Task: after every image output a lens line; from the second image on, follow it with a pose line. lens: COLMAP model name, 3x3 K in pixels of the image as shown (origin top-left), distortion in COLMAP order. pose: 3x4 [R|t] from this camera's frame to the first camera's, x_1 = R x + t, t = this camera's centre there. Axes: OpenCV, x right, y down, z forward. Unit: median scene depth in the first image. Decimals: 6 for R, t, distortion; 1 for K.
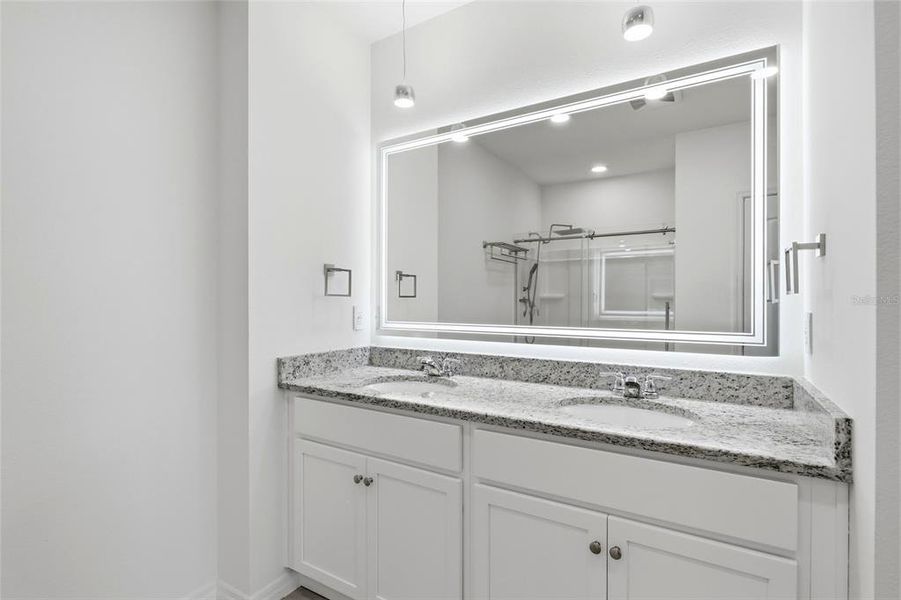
lens RADIAL K [[440.2, 0, 442.2], [0, 440.2, 296.9], [0, 0, 1]] dist [-0.010957, 0.002853]
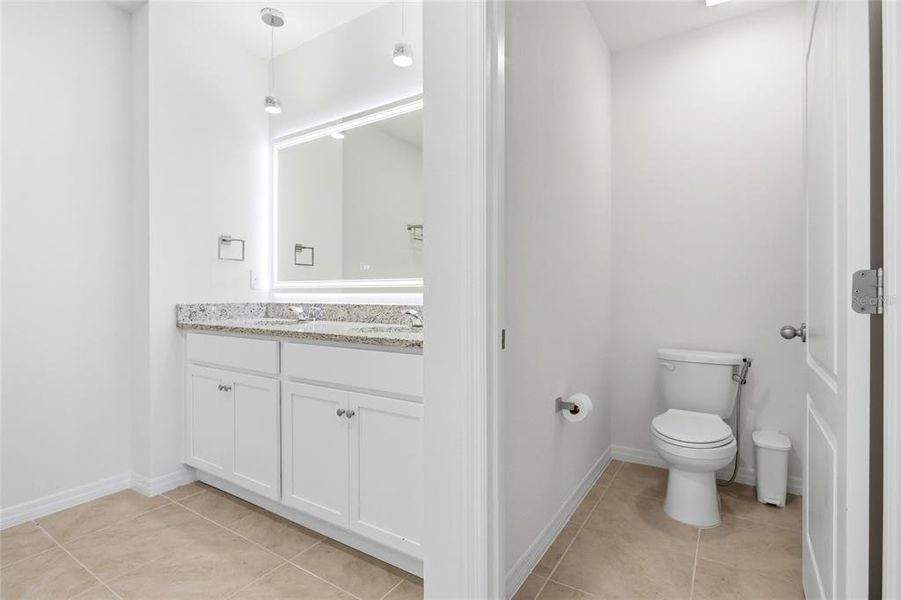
lens RADIAL K [[440.2, 0, 445.2], [0, 440.2, 293.4], [0, 0, 1]] dist [-0.010957, 0.002853]
pose [[0.999848, -0.000692, -0.017417, 0.451086], [0.000820, 0.999973, 0.007343, 0.095475], [0.017411, -0.007356, 0.999821, -0.301071]]
